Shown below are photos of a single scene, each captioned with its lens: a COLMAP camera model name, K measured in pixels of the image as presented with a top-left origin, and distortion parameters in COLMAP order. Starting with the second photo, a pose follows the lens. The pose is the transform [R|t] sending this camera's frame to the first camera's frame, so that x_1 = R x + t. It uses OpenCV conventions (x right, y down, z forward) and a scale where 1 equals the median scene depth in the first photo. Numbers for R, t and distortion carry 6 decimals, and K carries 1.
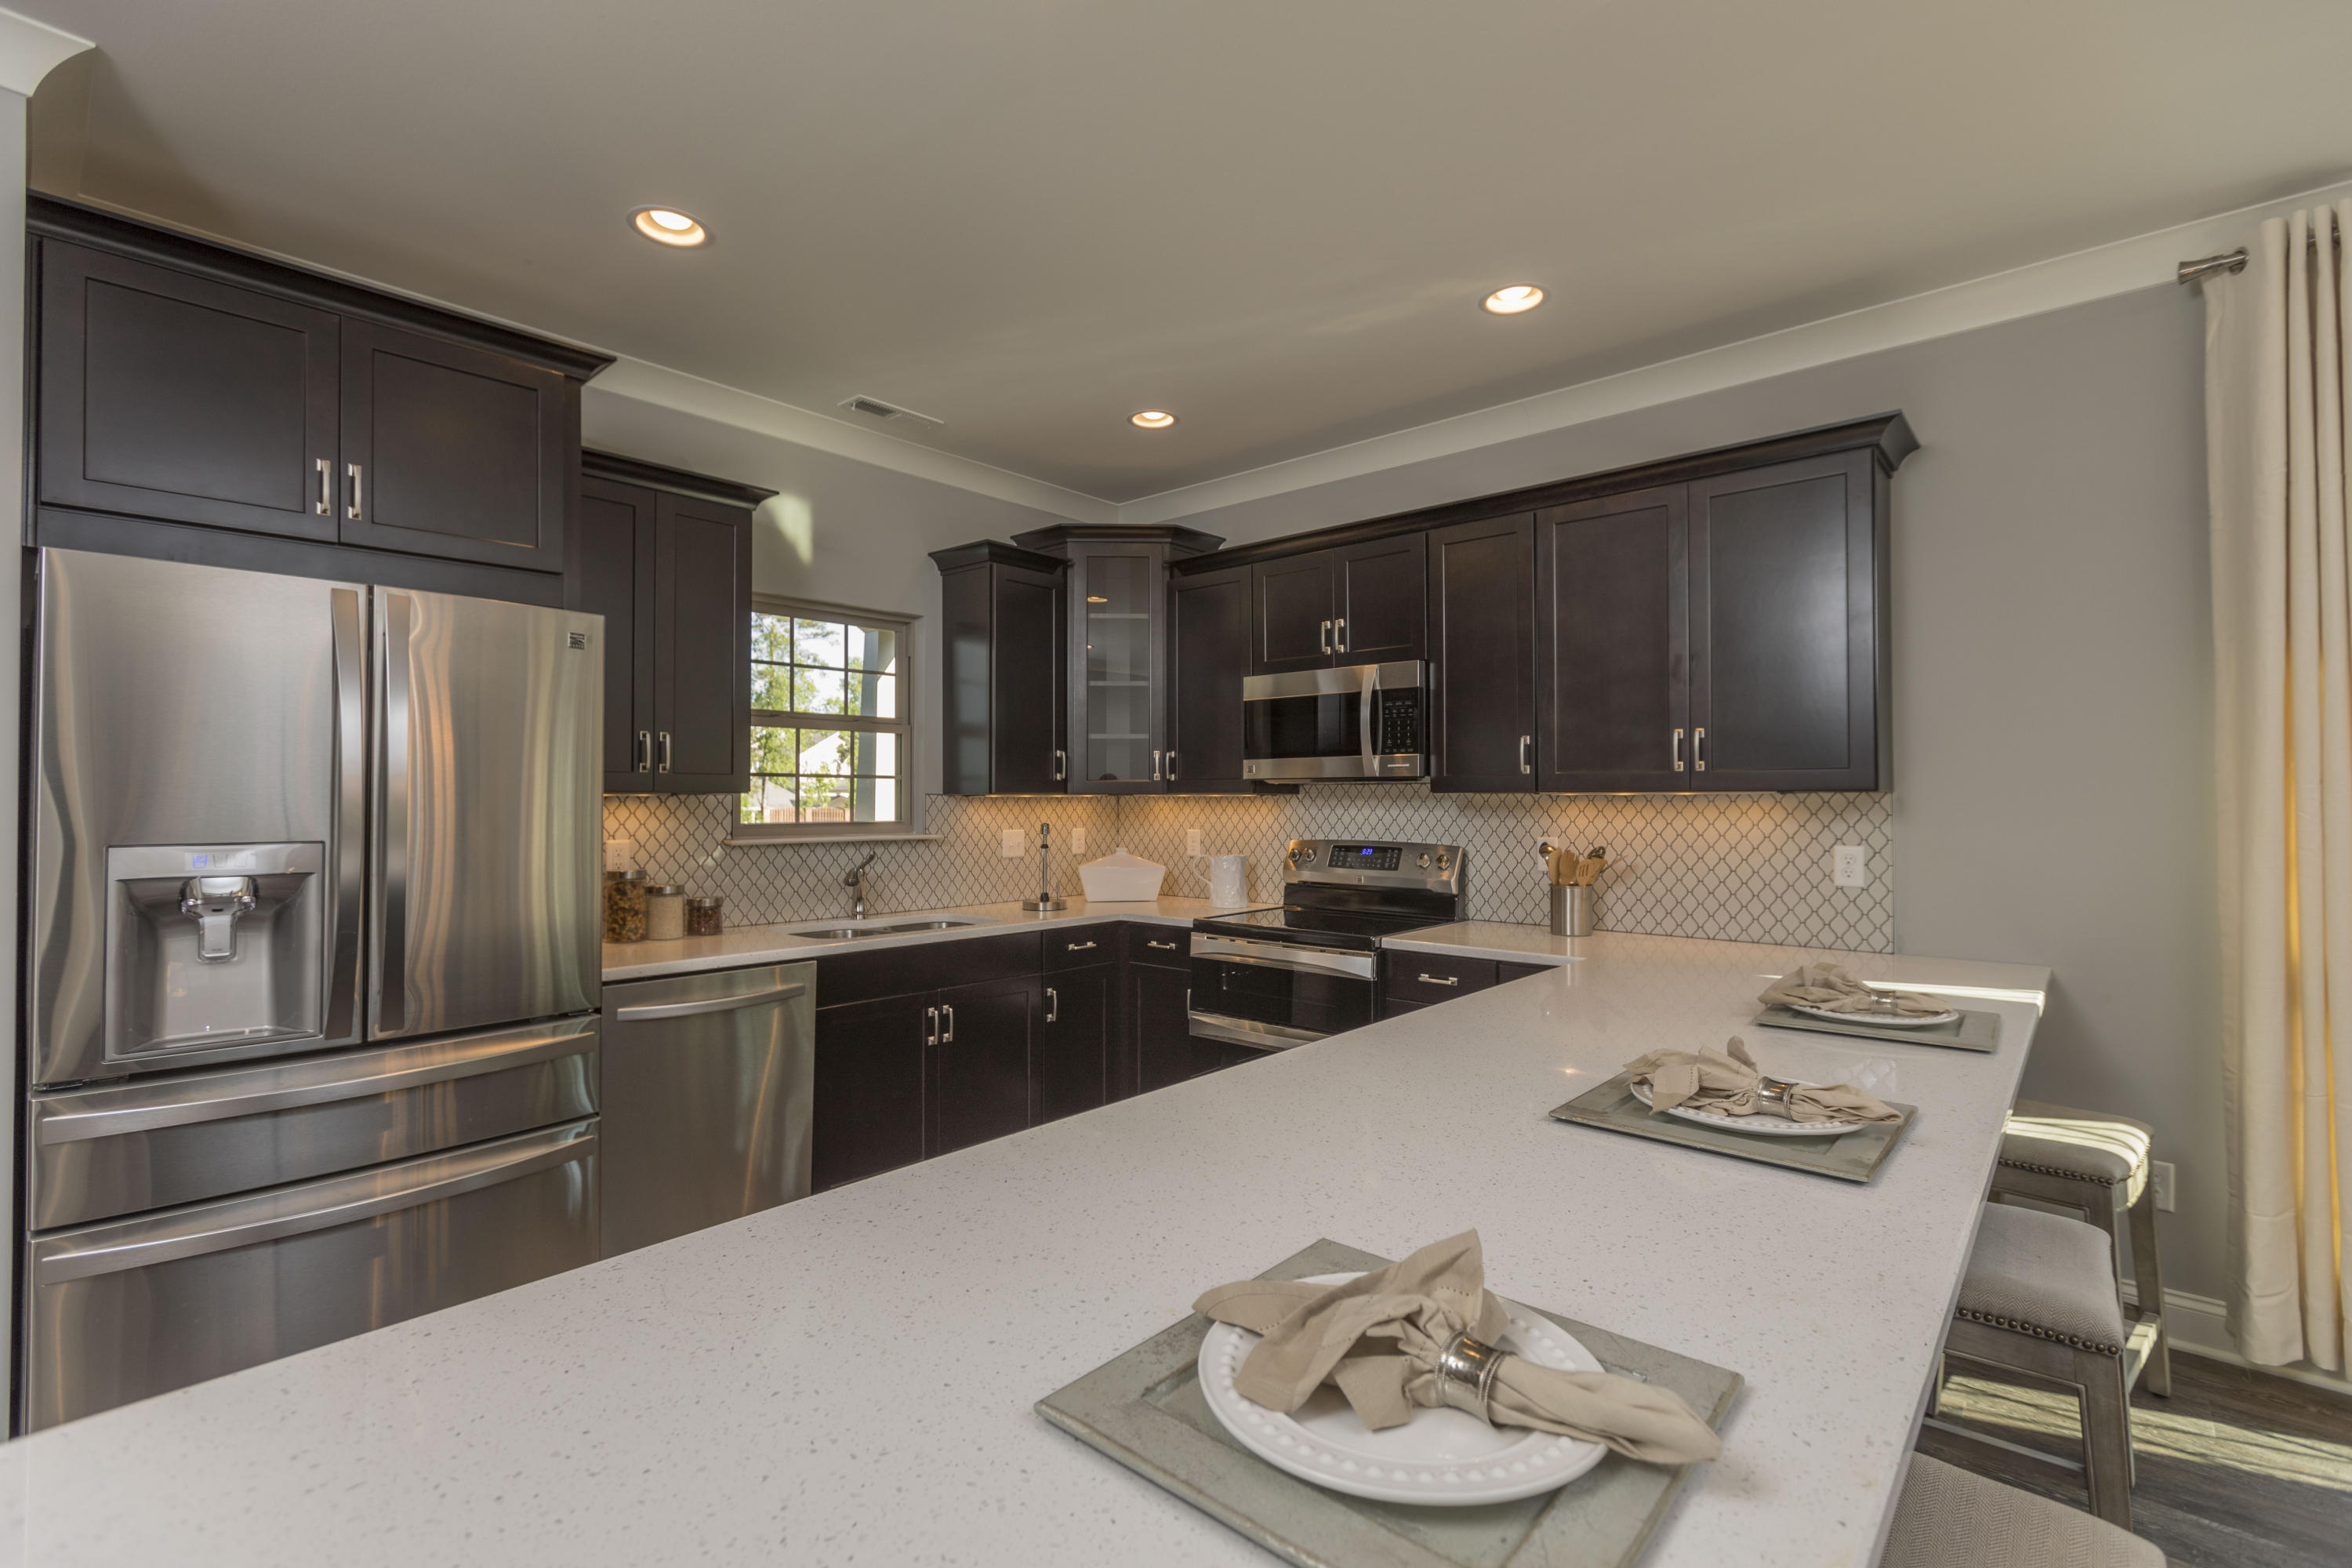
lens RADIAL K [[1043.0, 0, 1185.1], [0, 1043.0, 780.3], [0, 0, 1]] dist [0.000129, -0.002321]
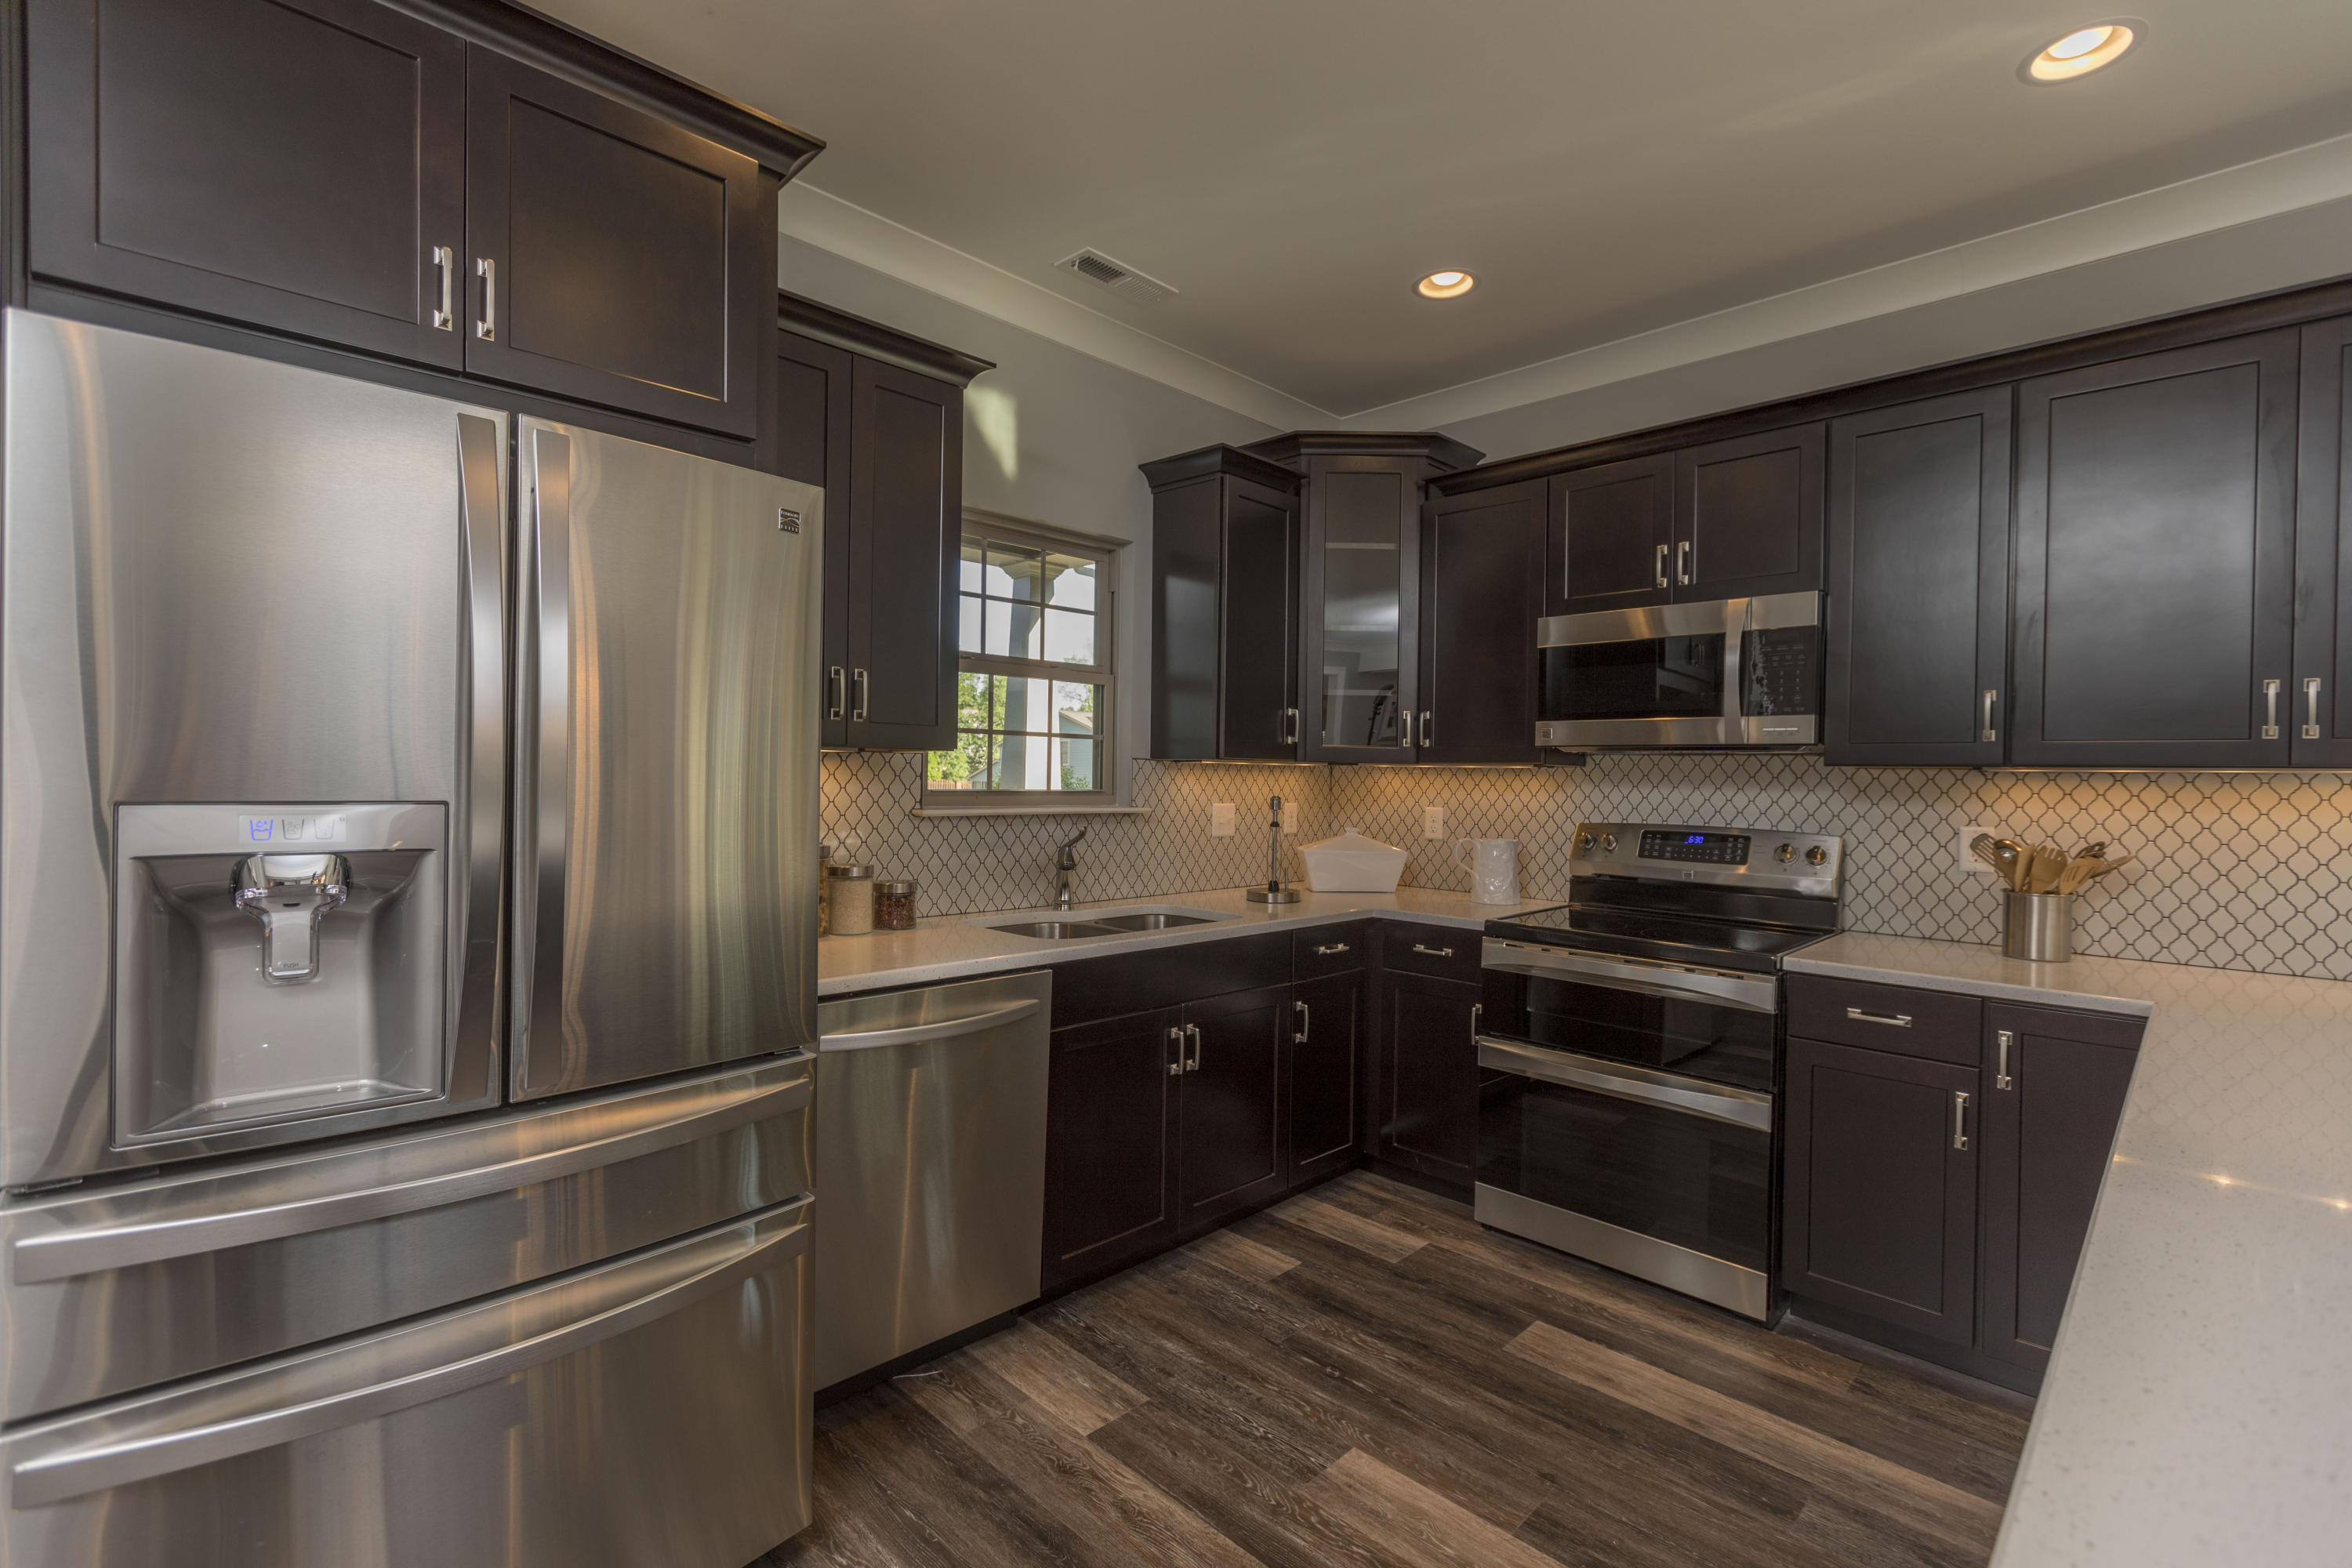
lens RADIAL K [[1043.0, 0, 1191.7], [0, 1043.0, 779.7], [0, 0, 1]] dist [0.000129, -0.002321]
pose [[0.998204, 0.017861, -0.057177, -0.174957], [-0.016585, 0.999604, 0.022728, 0.011923], [0.057561, -0.021739, 0.998105, 0.202864]]
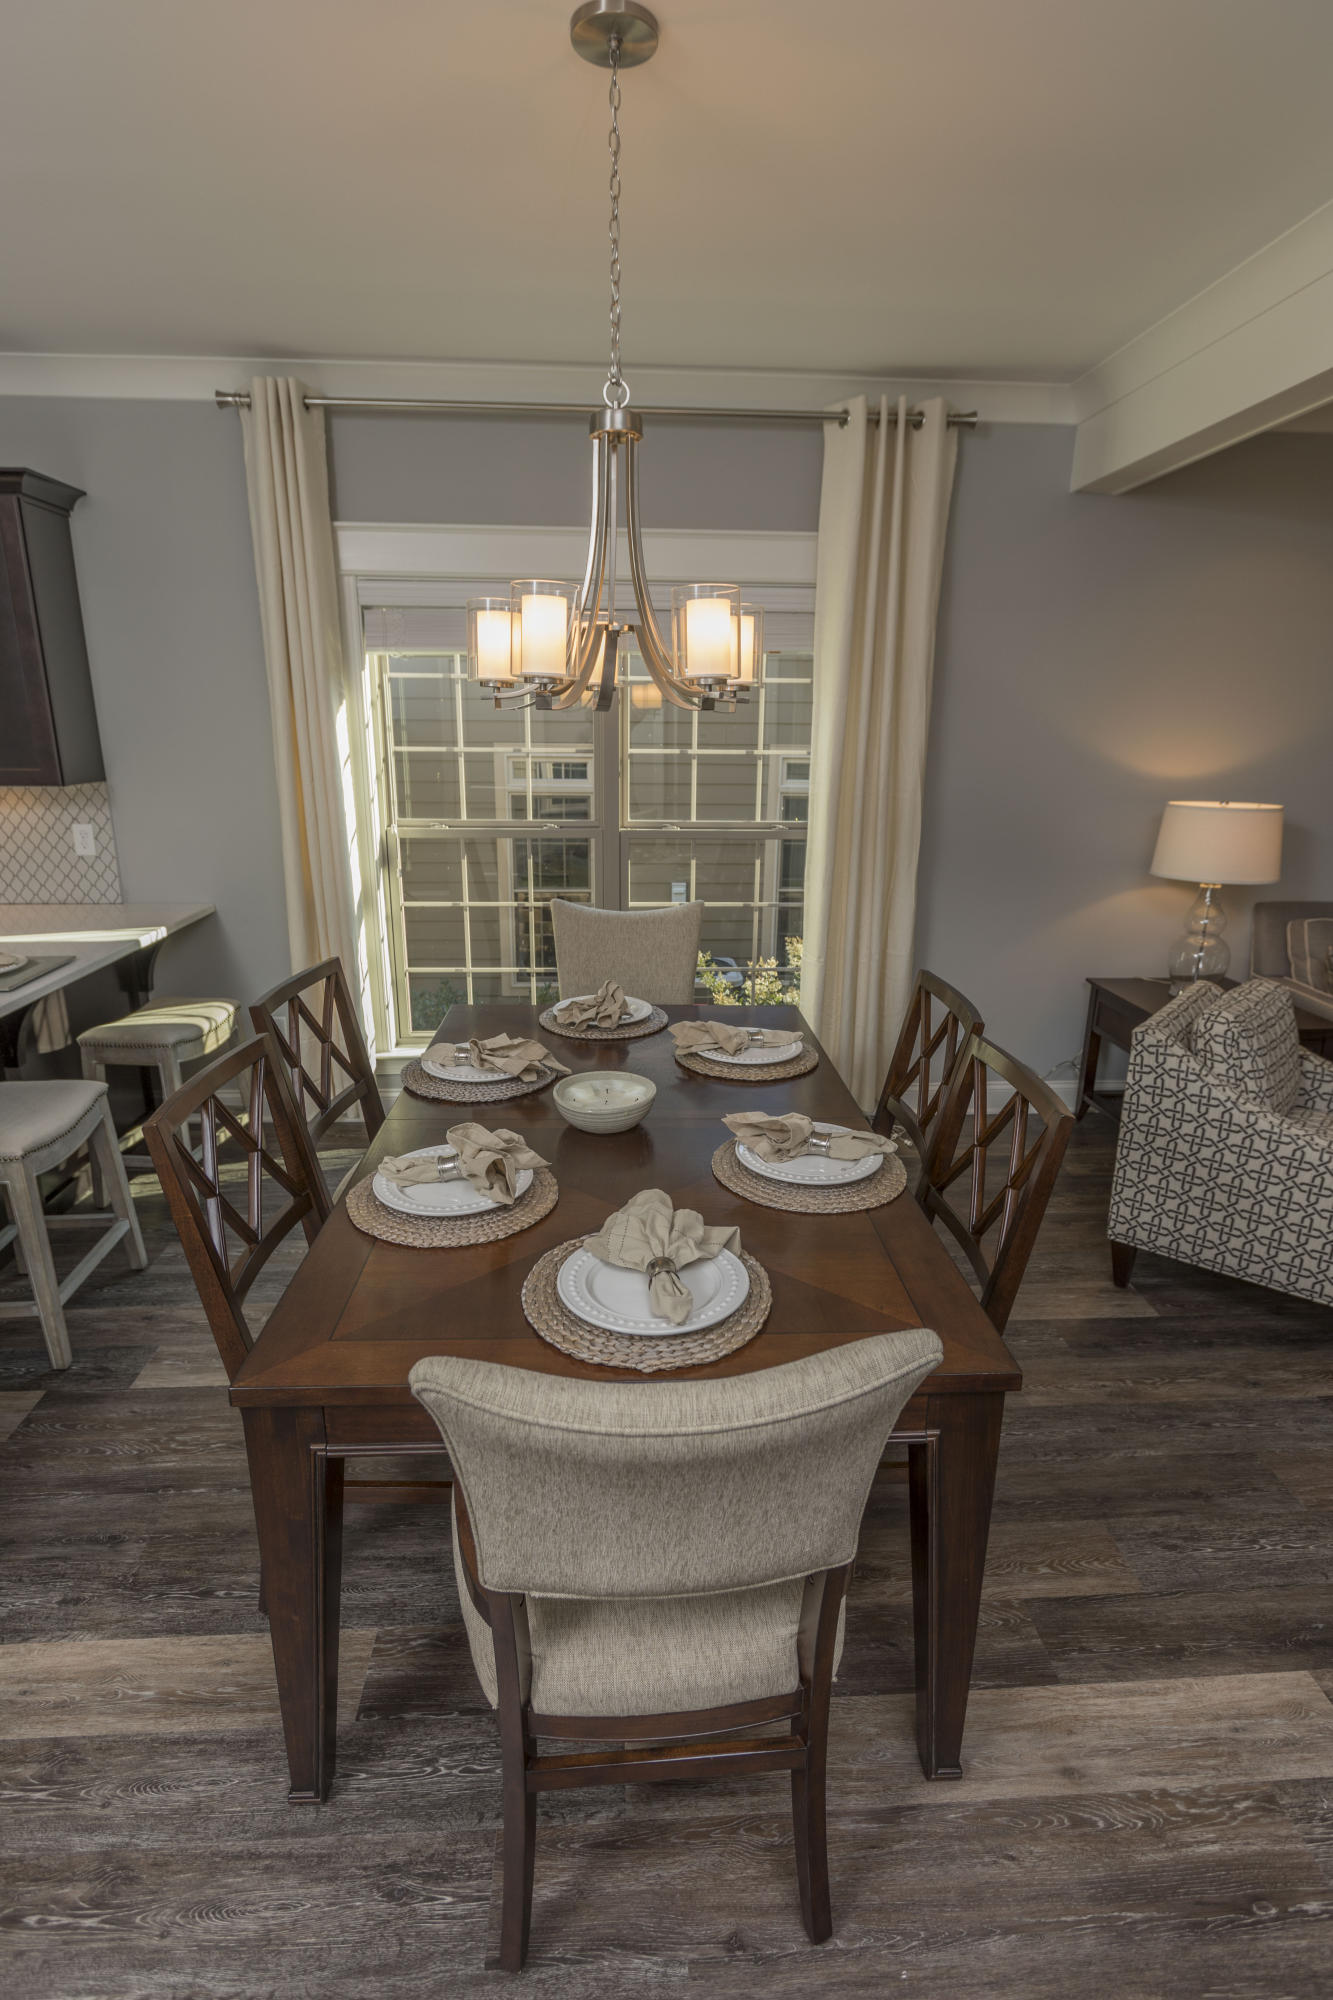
lens RADIAL K [[984.8, 0, 681.3], [0, 984.8, 1011.5], [0, 0, 1]] dist [-0.005839, 0.000993]
pose [[0.712046, -0.189507, 0.676075, 0.243130], [-0.024512, 0.955591, 0.293674, -0.075130], [-0.701704, -0.225681, 0.675780, -0.329878]]
